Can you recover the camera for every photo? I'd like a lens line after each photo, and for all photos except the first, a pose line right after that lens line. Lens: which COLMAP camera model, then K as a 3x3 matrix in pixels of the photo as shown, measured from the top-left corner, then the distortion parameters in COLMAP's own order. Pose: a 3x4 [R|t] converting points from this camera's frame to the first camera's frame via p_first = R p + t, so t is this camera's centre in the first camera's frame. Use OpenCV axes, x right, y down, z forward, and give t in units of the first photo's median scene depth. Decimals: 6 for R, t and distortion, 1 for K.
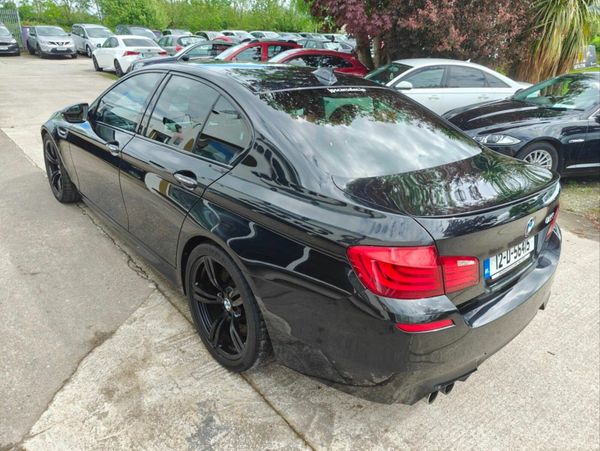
lens RADIAL K [[419.9, 0, 301.7], [0, 419.9, 225.1], [0, 0, 1]] dist [0.053394, -0.052467]
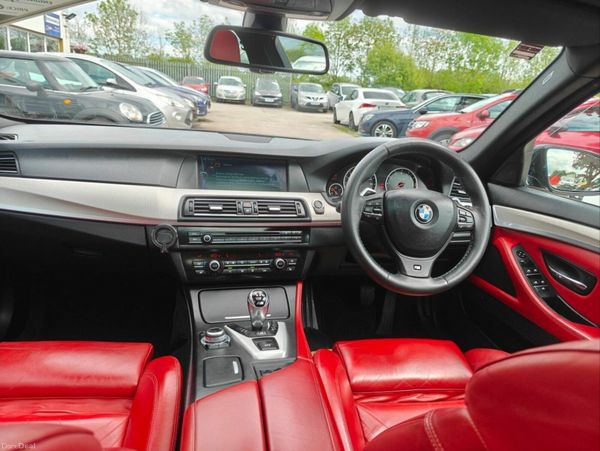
lens RADIAL K [[419.7, 0, 300.0], [0, 419.7, 225.5], [0, 0, 1]] dist [0.053673, -0.055969]
pose [[0.846349, 0.185515, -0.499276, -0.112791], [-0.253601, 0.964666, -0.071453, -0.280172], [0.468379, 0.187091, 0.863492, 1.036015]]
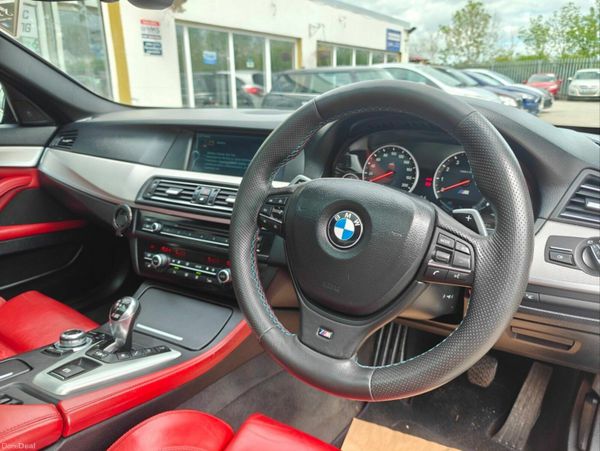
lens RADIAL K [[426.4, 0, 300.0], [0, 426.4, 225.5], [0, 0, 1]] dist [0.031320, -0.053105]
pose [[0.254085, 0.253727, -0.933308, -0.044138], [-0.361499, 0.919952, 0.151681, -0.363291], [0.897084, 0.298850, 0.325468, 1.316540]]
